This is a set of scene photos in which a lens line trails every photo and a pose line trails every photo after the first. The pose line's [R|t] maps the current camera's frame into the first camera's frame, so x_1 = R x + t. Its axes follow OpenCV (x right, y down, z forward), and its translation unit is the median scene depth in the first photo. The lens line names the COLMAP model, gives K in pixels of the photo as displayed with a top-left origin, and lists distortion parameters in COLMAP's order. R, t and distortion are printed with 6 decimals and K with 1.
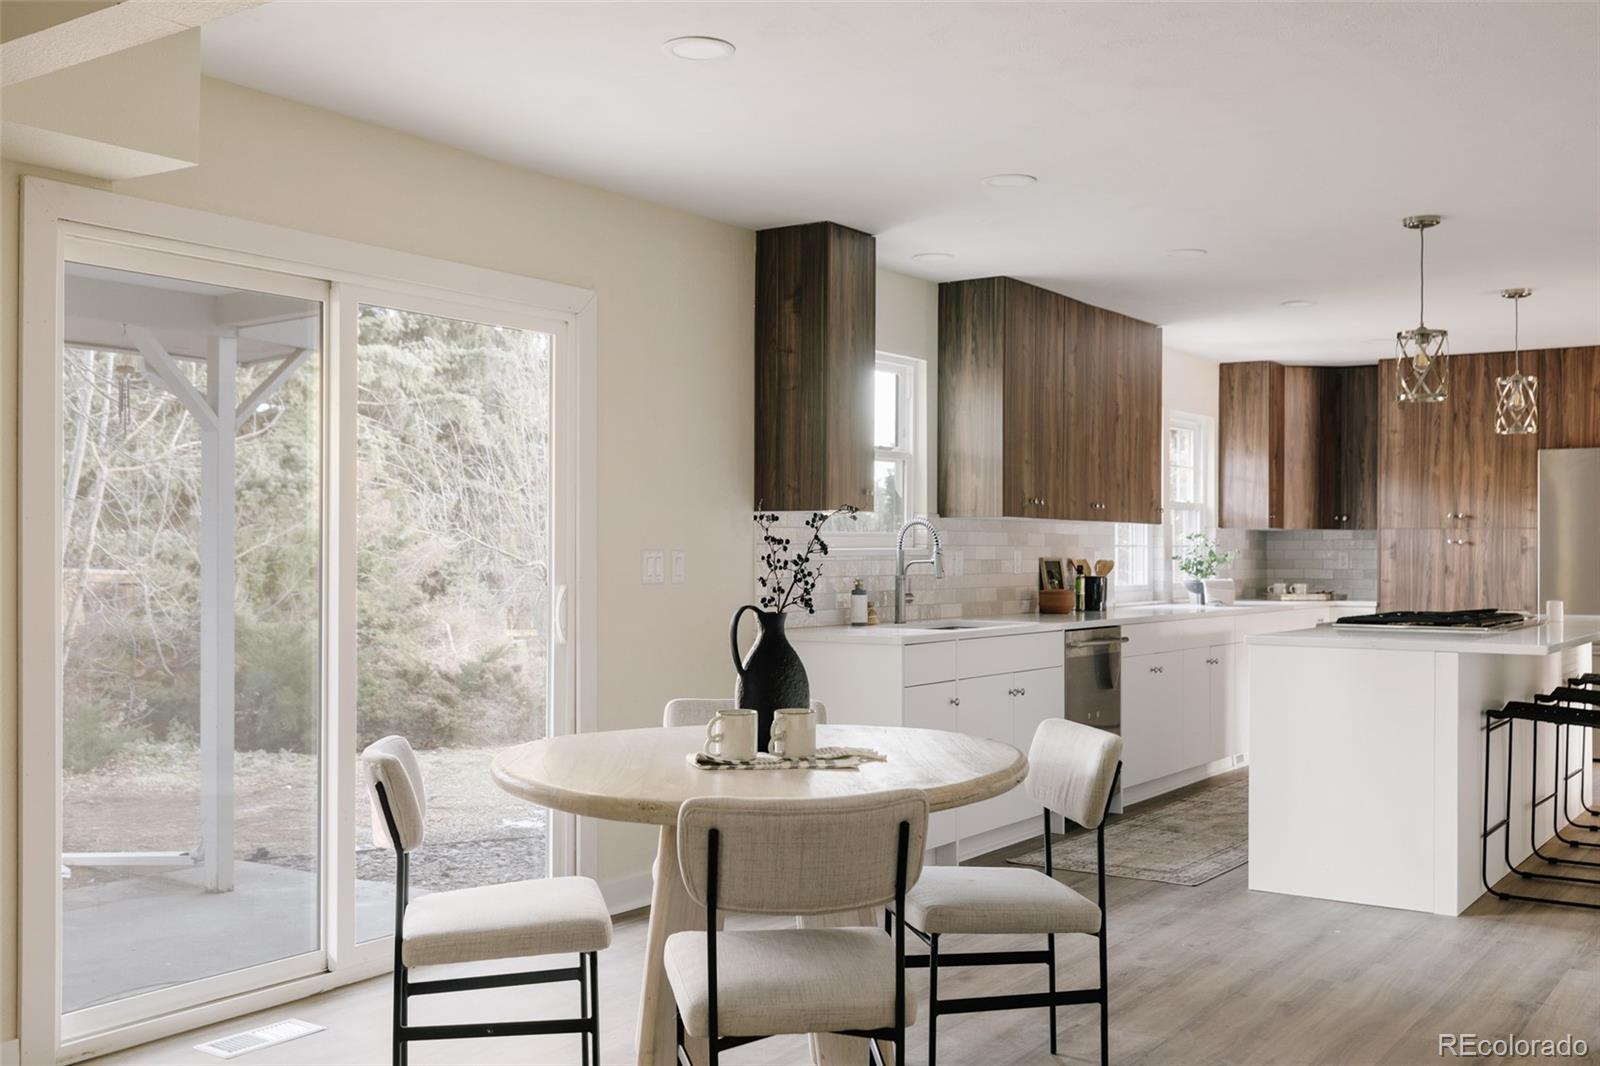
lens RADIAL K [[1556.5, 0, 800.0], [0, 1556.5, 533.0], [0, 0, 1]] dist [0.004700, 0.003421]
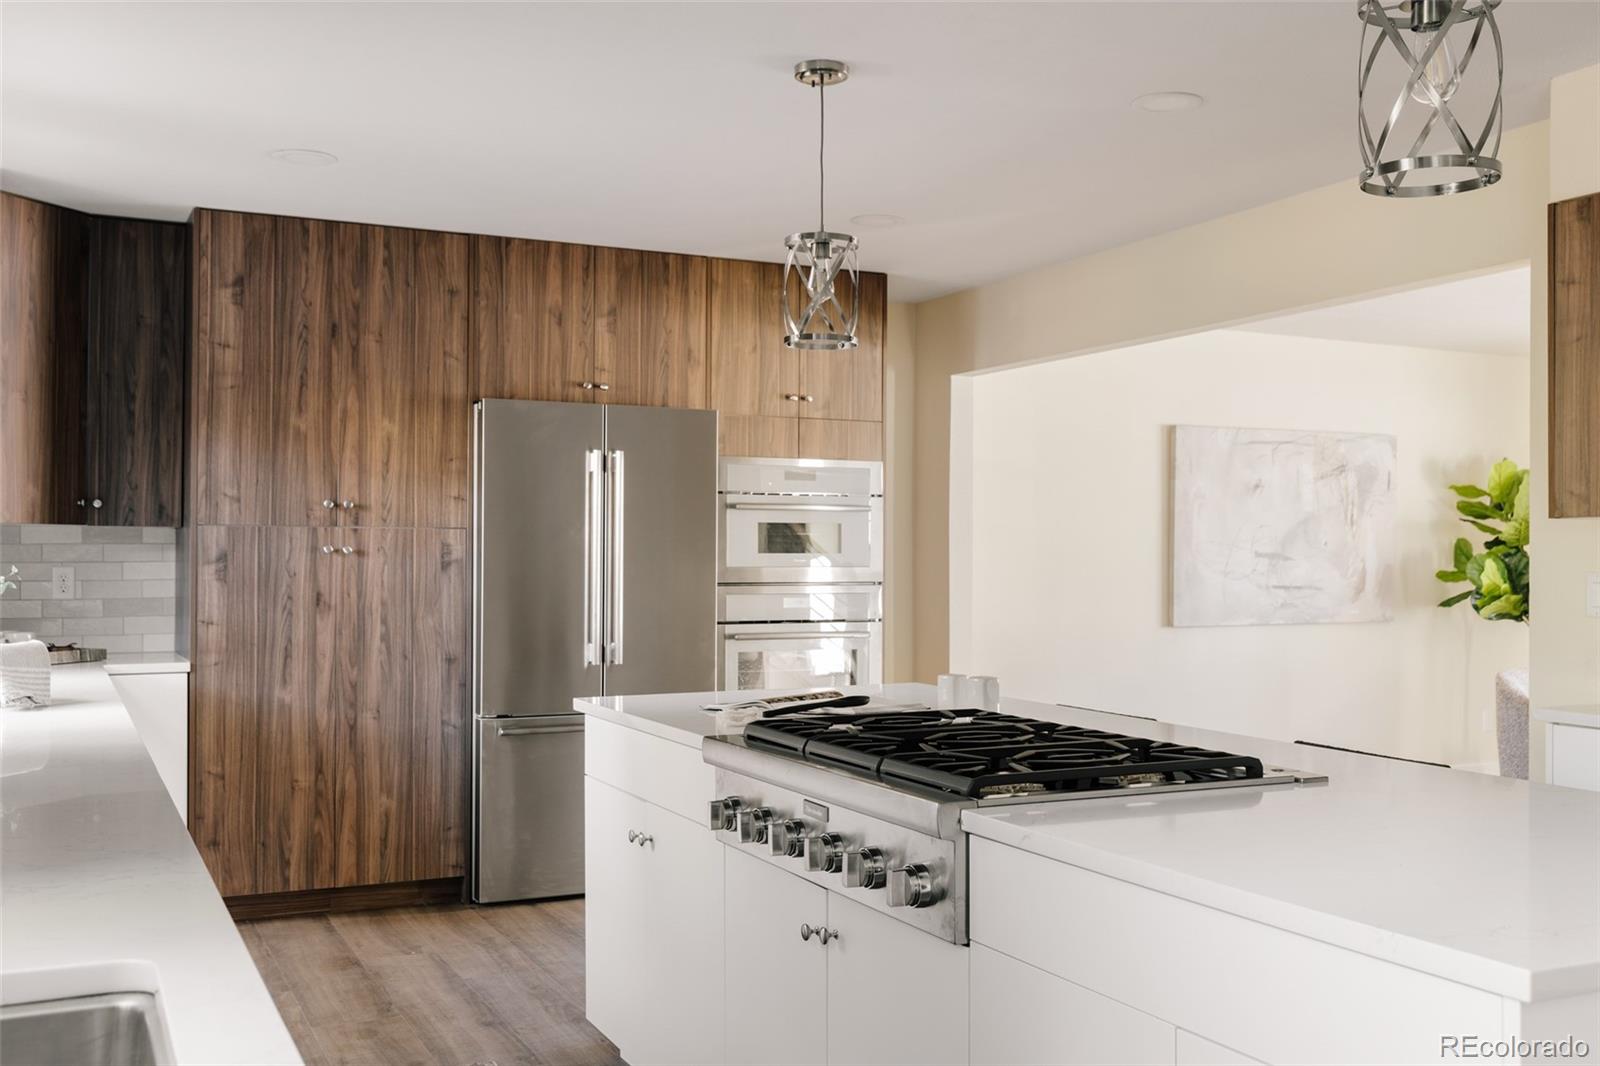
lens RADIAL K [[1556.5, 0, 800.0], [0, 1556.5, 533.0], [0, 0, 1]] dist [0.004700, 0.003421]
pose [[0.488428, 0.011192, 0.872532, 0.008124], [-0.011111, 0.999916, -0.006606, 0.001358], [-0.872533, -0.006468, 0.488511, 0.572911]]
